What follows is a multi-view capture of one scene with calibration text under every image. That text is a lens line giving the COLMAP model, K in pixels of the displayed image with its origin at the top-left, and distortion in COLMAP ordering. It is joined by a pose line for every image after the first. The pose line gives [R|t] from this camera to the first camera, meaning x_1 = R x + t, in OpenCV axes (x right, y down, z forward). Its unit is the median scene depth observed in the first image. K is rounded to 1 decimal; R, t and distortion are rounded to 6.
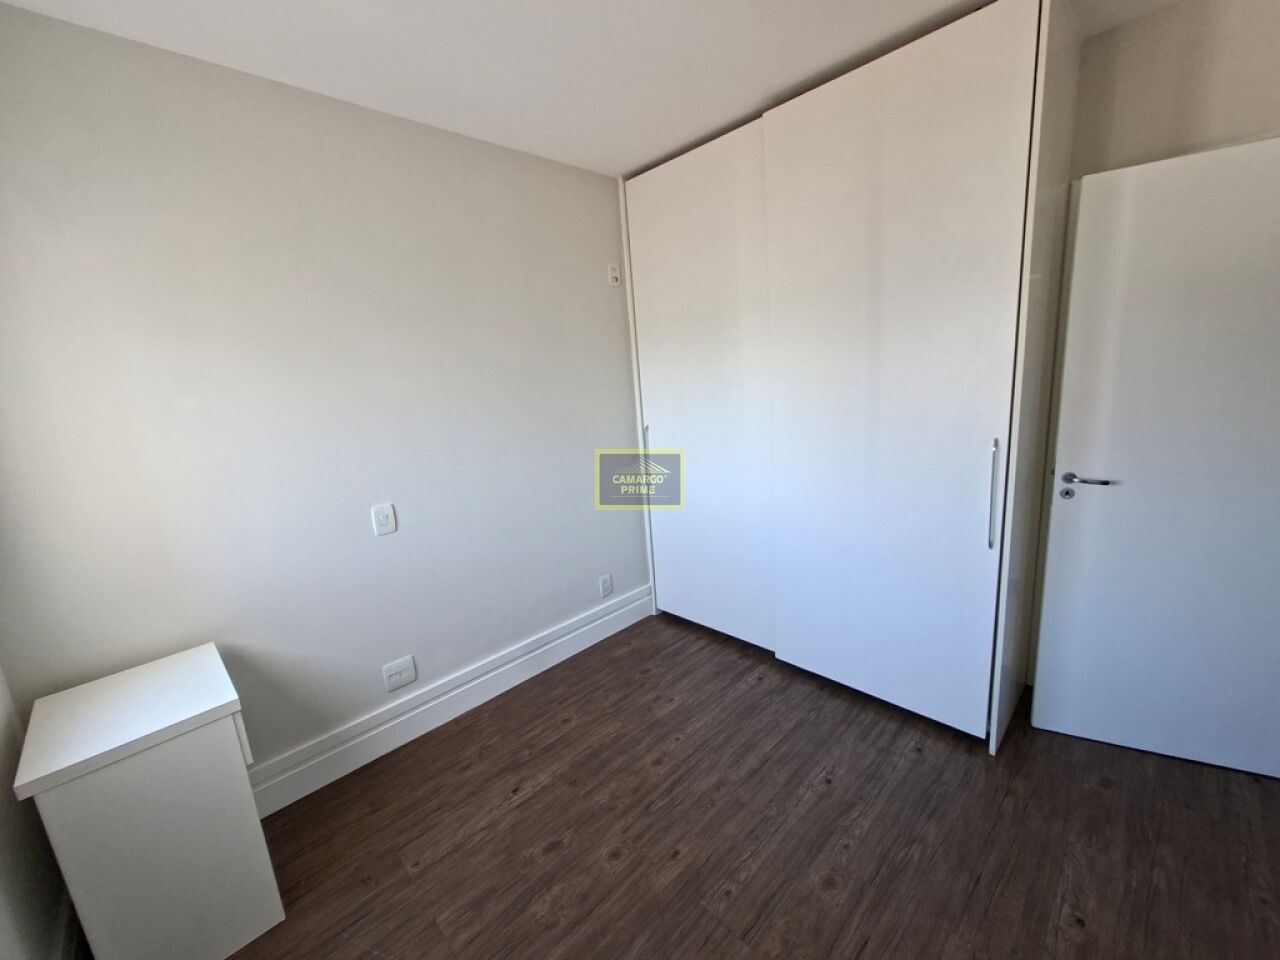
lens RADIAL K [[504.7, 0, 646.4], [0, 504.7, 480.8], [0, 0, 1]] dist [-0.006039, -0.000332]
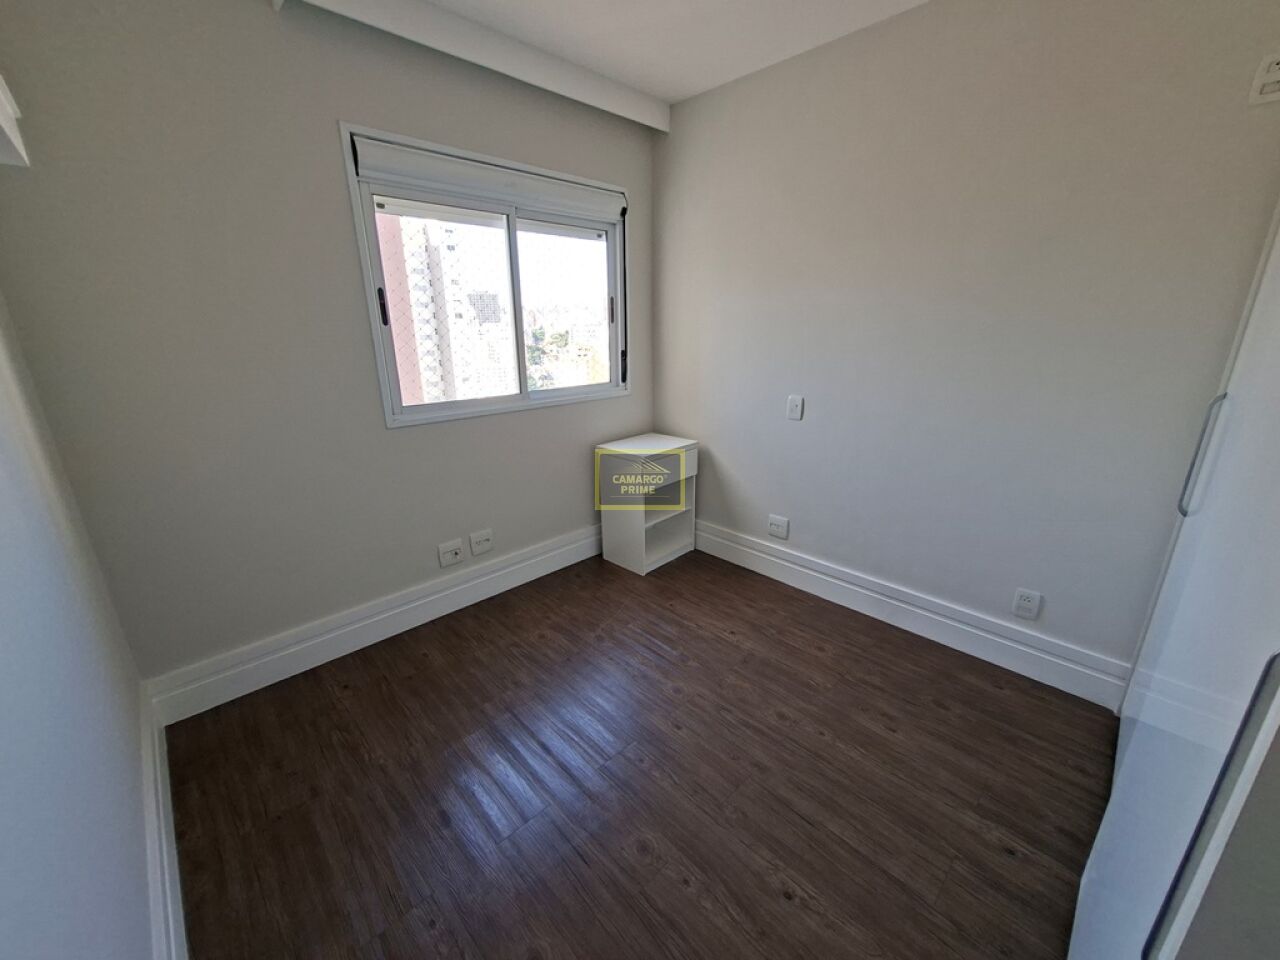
lens RADIAL K [[504.7, 0, 646.2], [0, 504.7, 477.2], [0, 0, 1]] dist [-0.006039, -0.000332]
pose [[-0.000233, 0.356928, -0.934132, 0.726871], [-0.195987, 0.916000, 0.350048, -0.134100], [0.980606, 0.183160, 0.069740, 0.580095]]
